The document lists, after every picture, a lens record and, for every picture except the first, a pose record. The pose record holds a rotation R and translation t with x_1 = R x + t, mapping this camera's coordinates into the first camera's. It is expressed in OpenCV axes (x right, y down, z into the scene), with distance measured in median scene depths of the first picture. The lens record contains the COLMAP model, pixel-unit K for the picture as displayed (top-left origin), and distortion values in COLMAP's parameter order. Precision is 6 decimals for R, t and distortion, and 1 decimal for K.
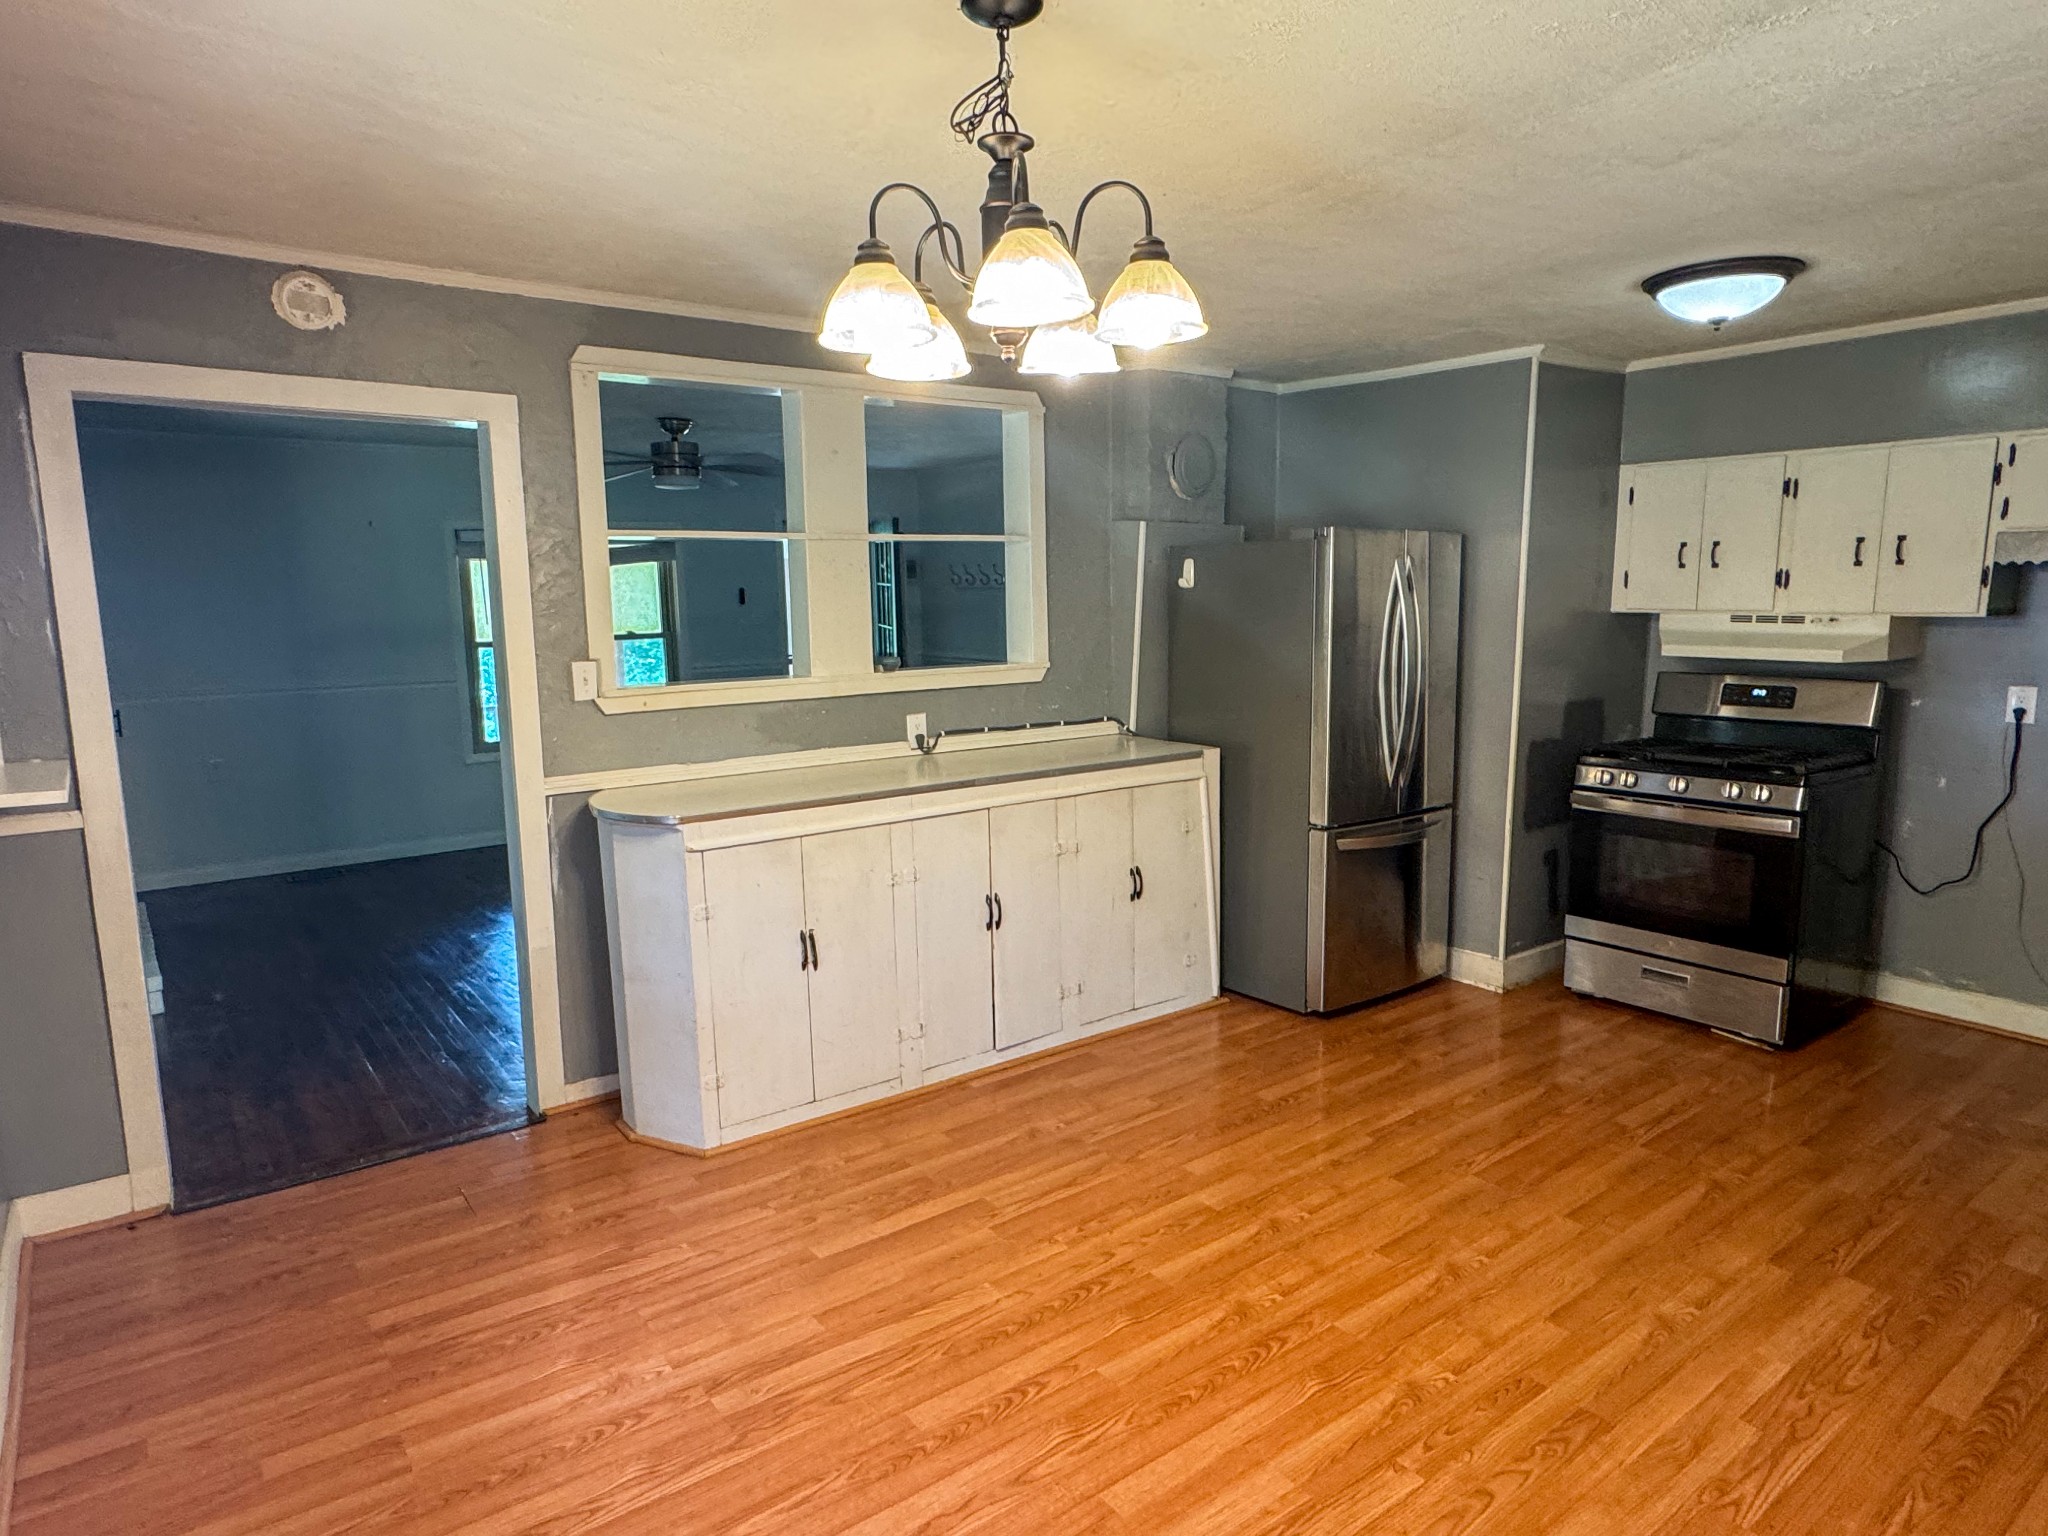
lens RADIAL K [[1194.9, 0, 1021.4], [0, 1194.9, 773.3], [0, 0, 1]] dist [-0.001885, 0.001748]
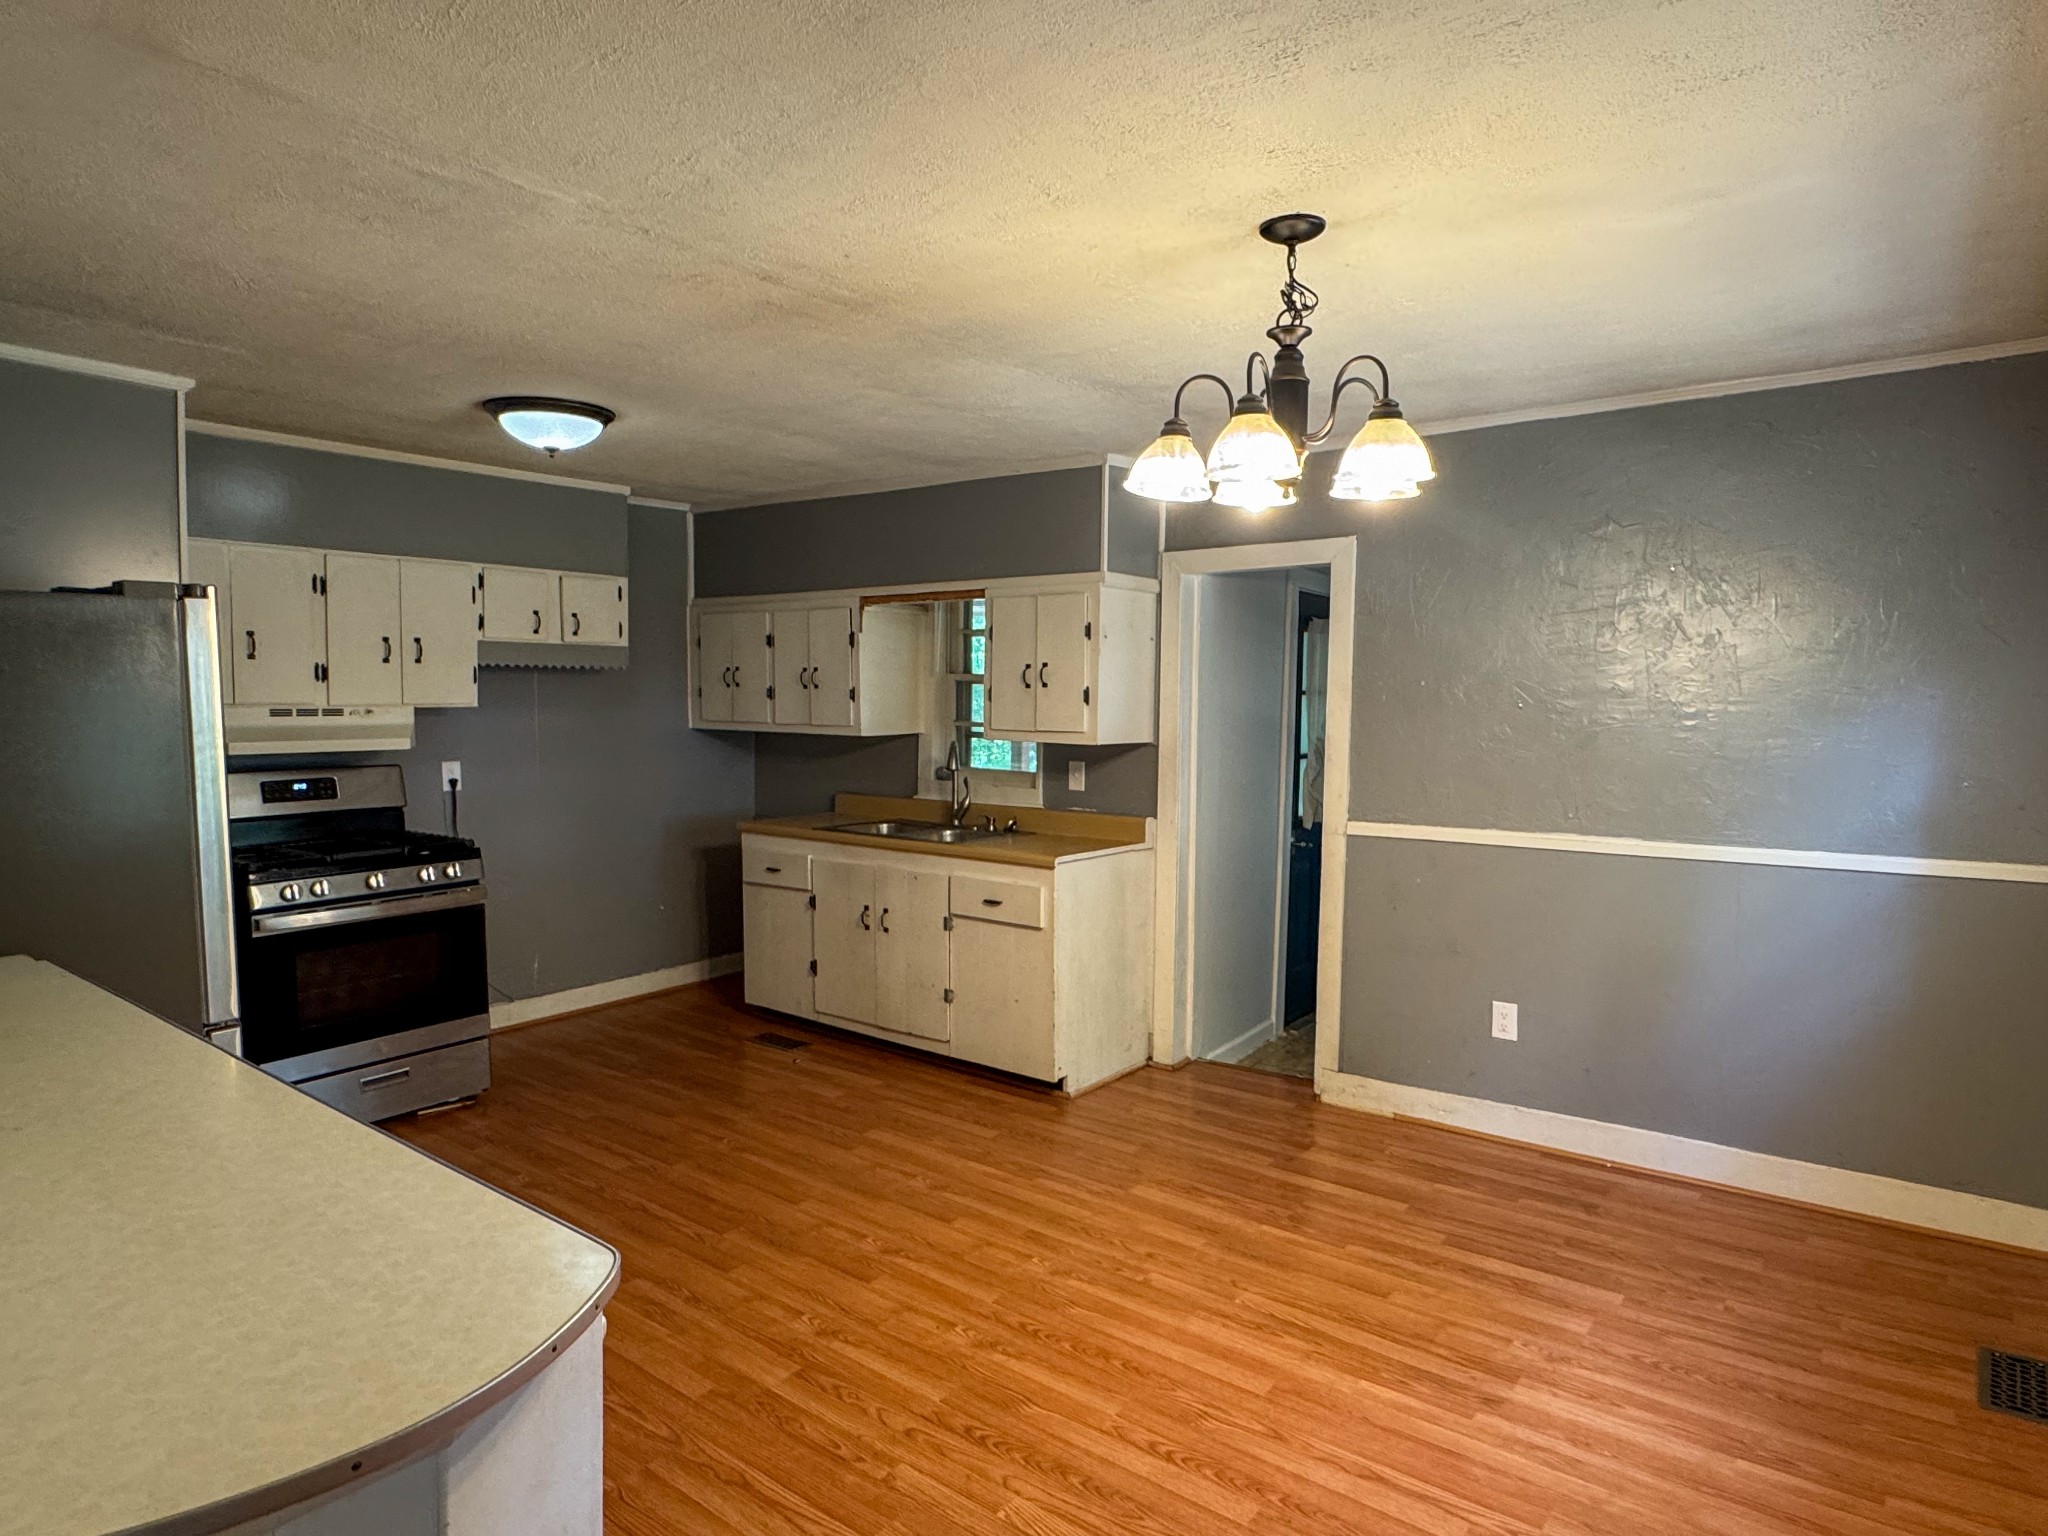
lens RADIAL K [[1194.9, 0, 1019.8], [0, 1194.9, 768.0], [0, 0, 1]] dist [-0.001885, 0.001748]
pose [[-0.263517, -0.057524, 0.962938, -0.663281], [0.139941, 0.985381, 0.097161, -0.130326], [-0.954450, 0.160358, -0.251614, 0.928530]]
